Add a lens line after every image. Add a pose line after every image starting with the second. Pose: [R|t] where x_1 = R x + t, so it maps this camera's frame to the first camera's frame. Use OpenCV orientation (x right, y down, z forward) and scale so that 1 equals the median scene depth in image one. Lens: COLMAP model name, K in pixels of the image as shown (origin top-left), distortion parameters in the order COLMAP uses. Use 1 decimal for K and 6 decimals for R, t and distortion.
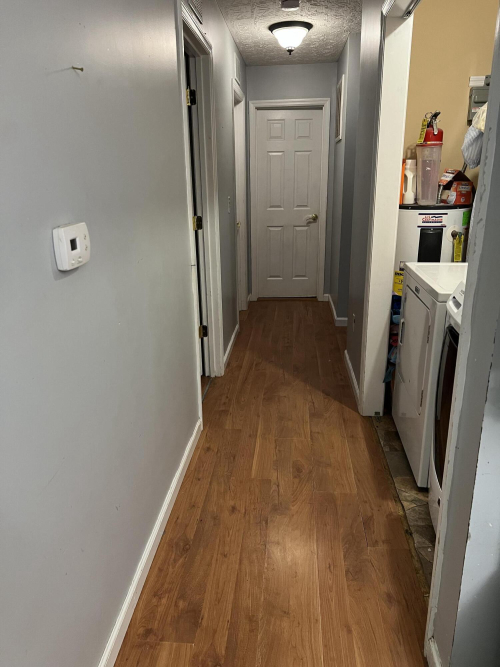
lens RADIAL K [[496.3, 0, 249.6], [0, 496.3, 334.2], [0, 0, 1]] dist [0.016429, -0.016061]
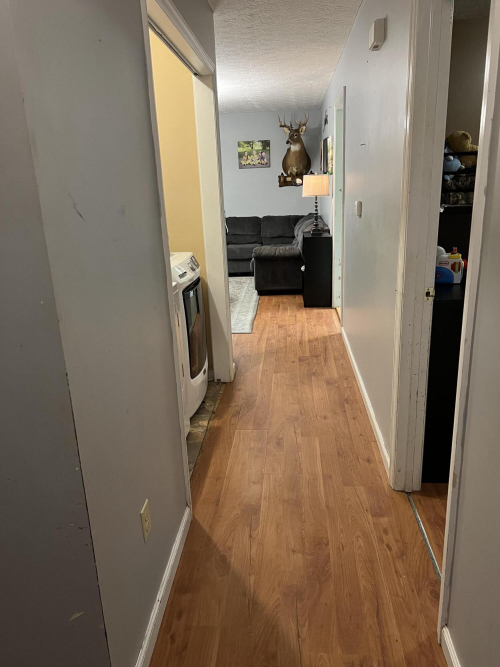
lens RADIAL K [[496.3, 0, 249.4], [0, 496.3, 336.7], [0, 0, 1]] dist [0.016429, -0.016061]
pose [[-0.997530, 0.068693, 0.014651, 0.115720], [0.065011, 0.824031, 0.562803, -0.517030], [0.026588, 0.562365, -0.826461, 1.593225]]
